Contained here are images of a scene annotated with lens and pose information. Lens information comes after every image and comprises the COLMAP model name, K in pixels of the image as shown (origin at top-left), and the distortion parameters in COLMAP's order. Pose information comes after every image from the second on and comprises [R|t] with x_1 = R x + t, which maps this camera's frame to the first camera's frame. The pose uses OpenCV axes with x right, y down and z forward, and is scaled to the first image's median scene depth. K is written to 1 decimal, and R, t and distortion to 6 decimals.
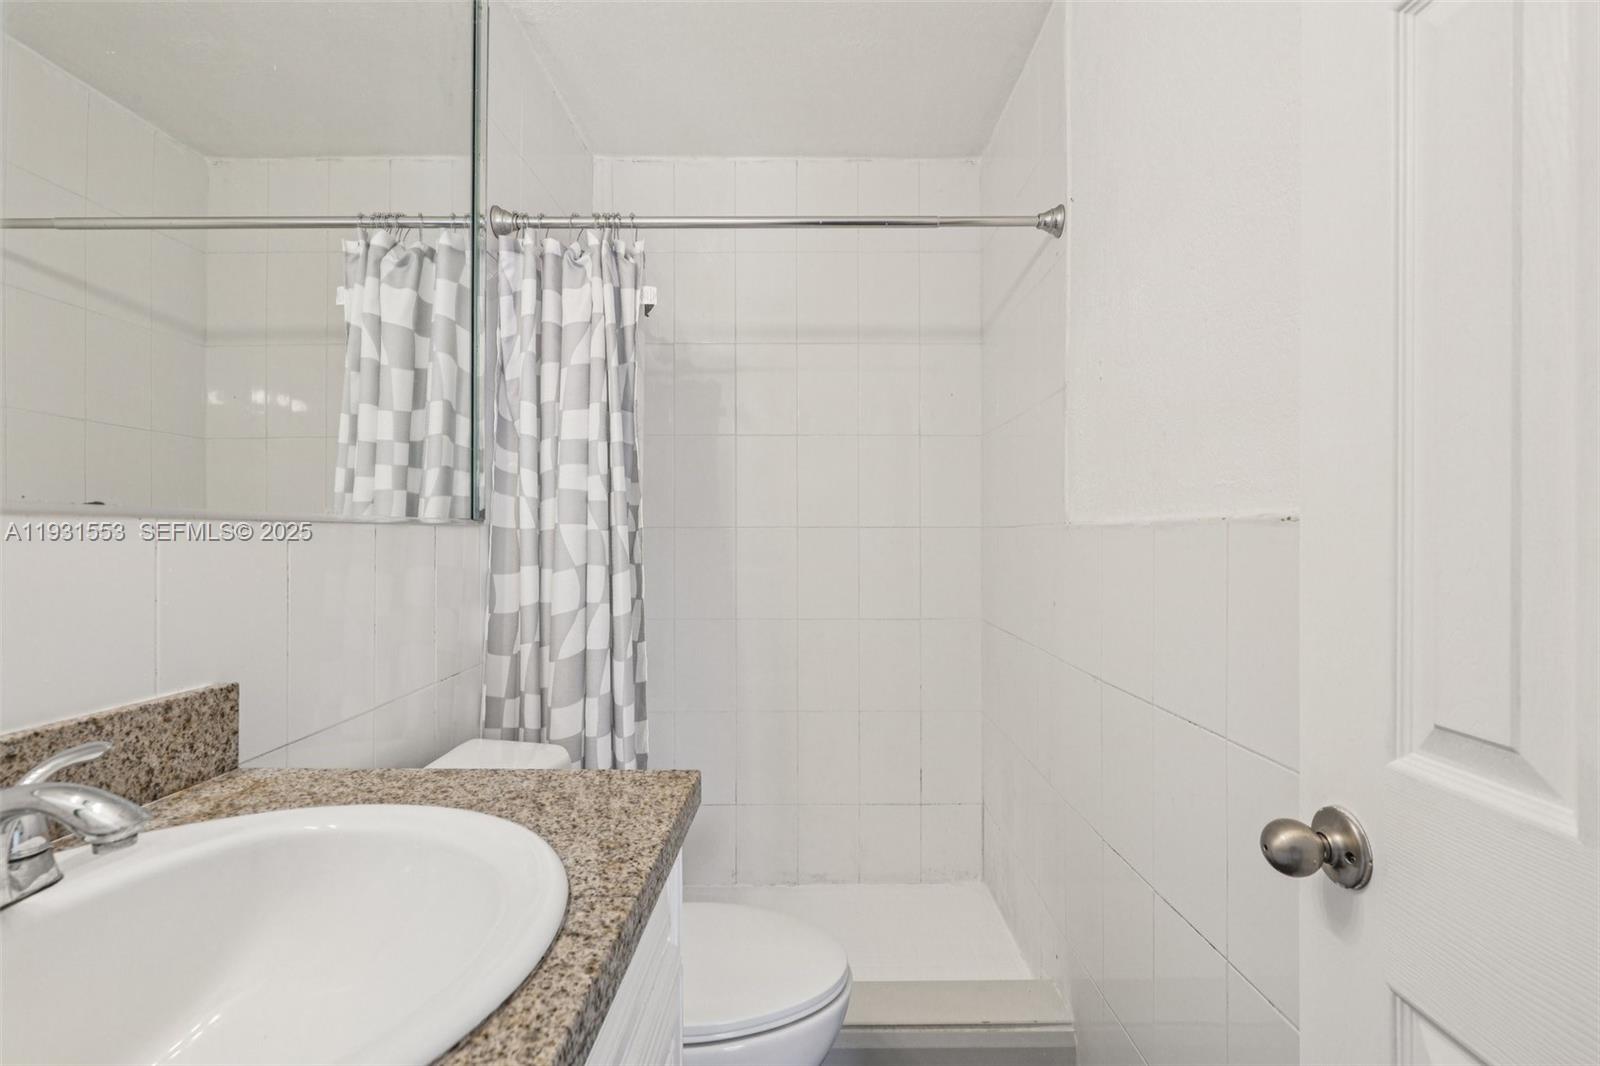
lens RADIAL K [[743.9, 0, 740.1], [0, 743.9, 501.9], [0, 0, 1]] dist [0.002519, -0.000114]
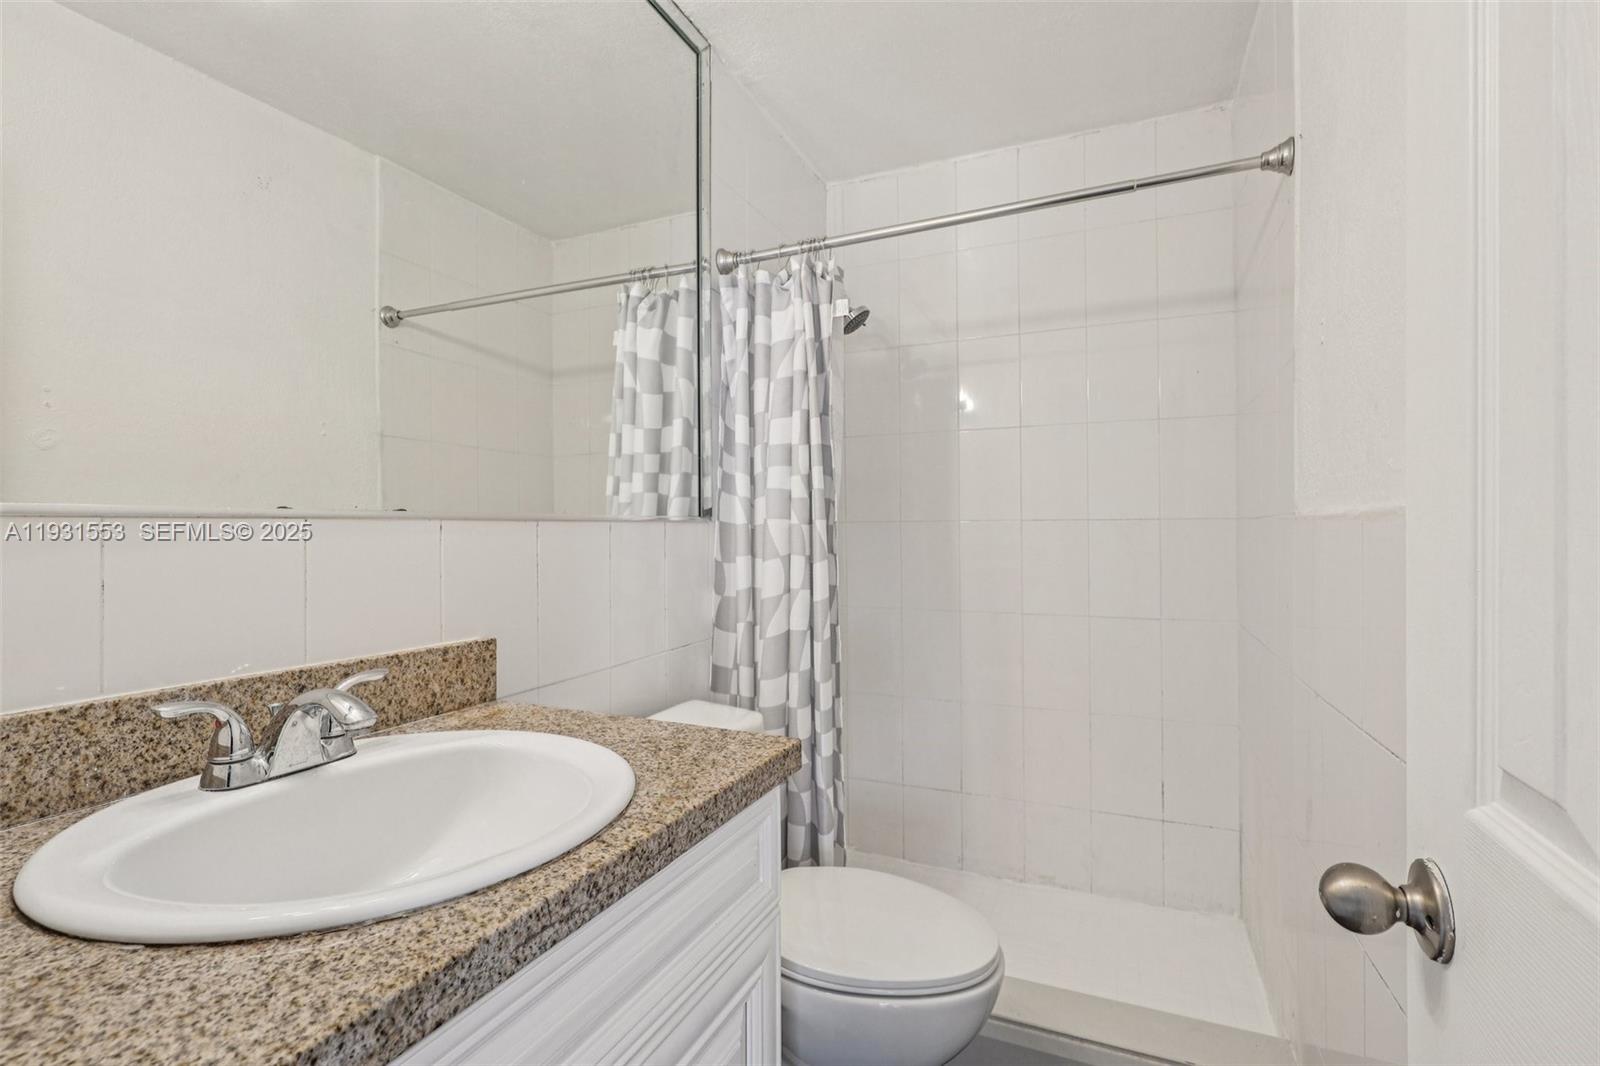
lens RADIAL K [[743.9, 0, 818.0], [0, 743.9, 489.3], [0, 0, 1]] dist [0.002519, -0.000114]
pose [[0.914749, -0.024458, -0.403282, 0.288365], [0.023146, 0.999699, -0.008128, -0.004990], [0.403359, -0.001900, 0.915040, -0.013308]]
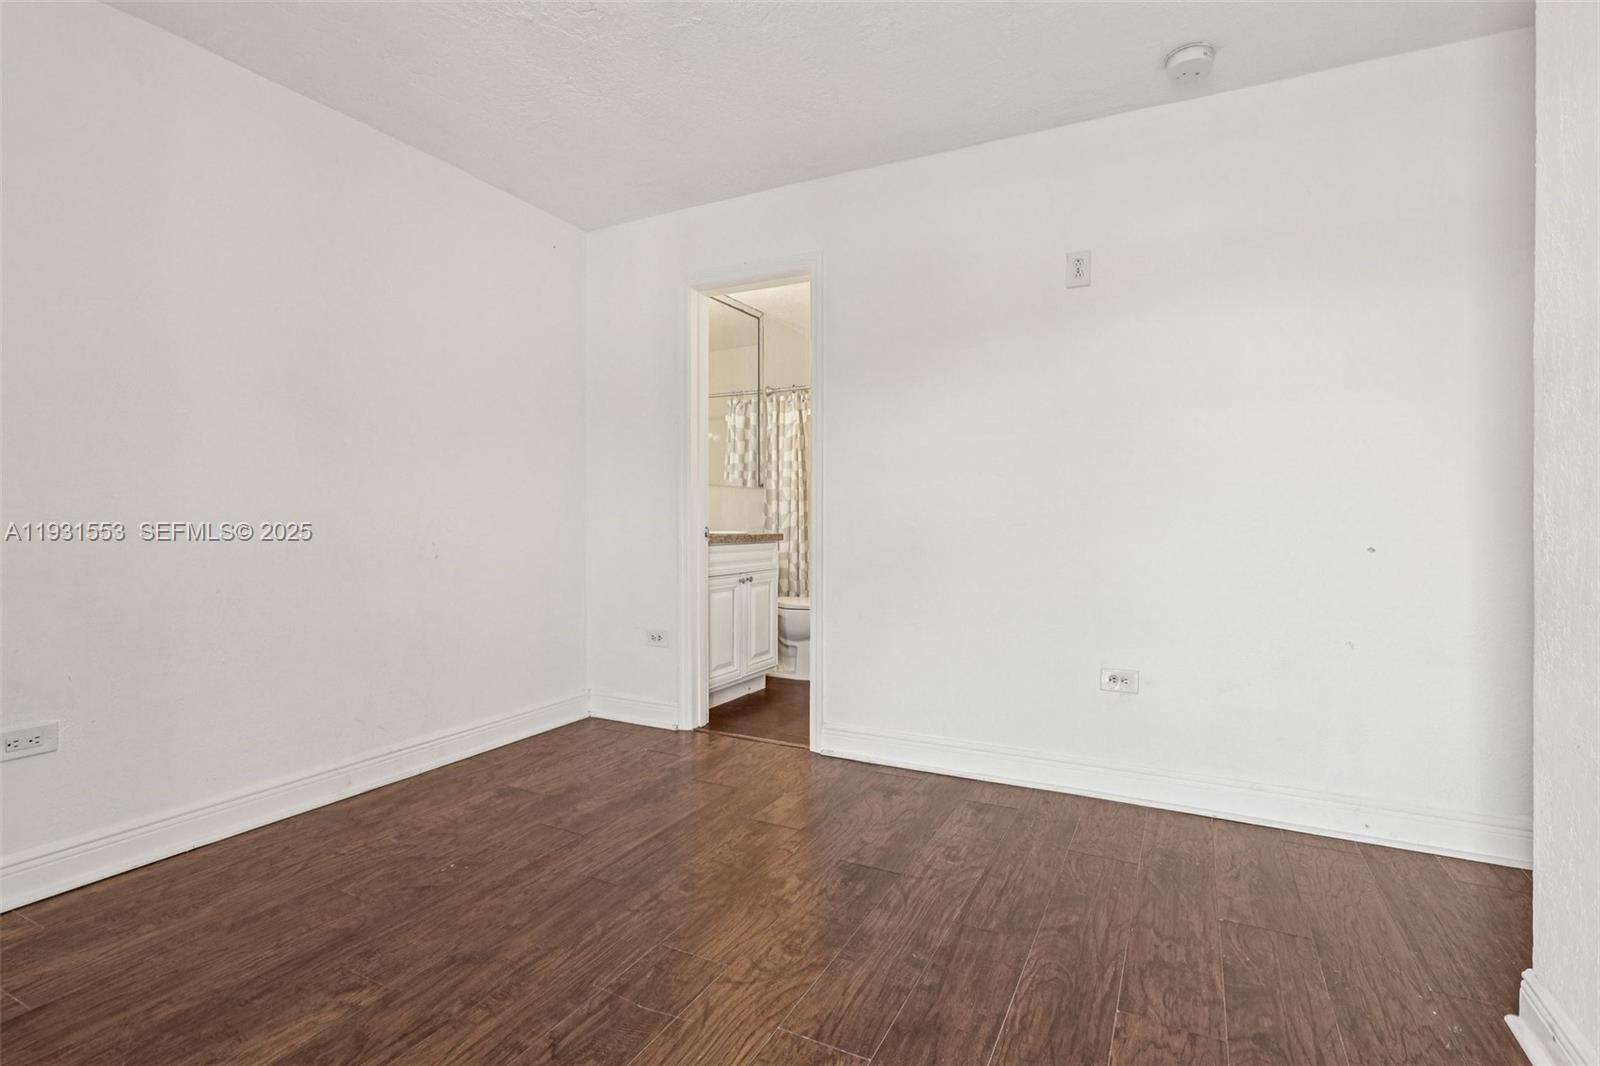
lens RADIAL K [[743.9, 0, 833.7], [0, 743.9, 514.6], [0, 0, 1]] dist [0.002519, -0.000114]
pose [[0.893049, 0.000314, -0.449958, 1.384372], [0.015730, 0.999367, 0.031917, 0.047192], [0.449683, -0.035582, 0.892479, -1.752566]]
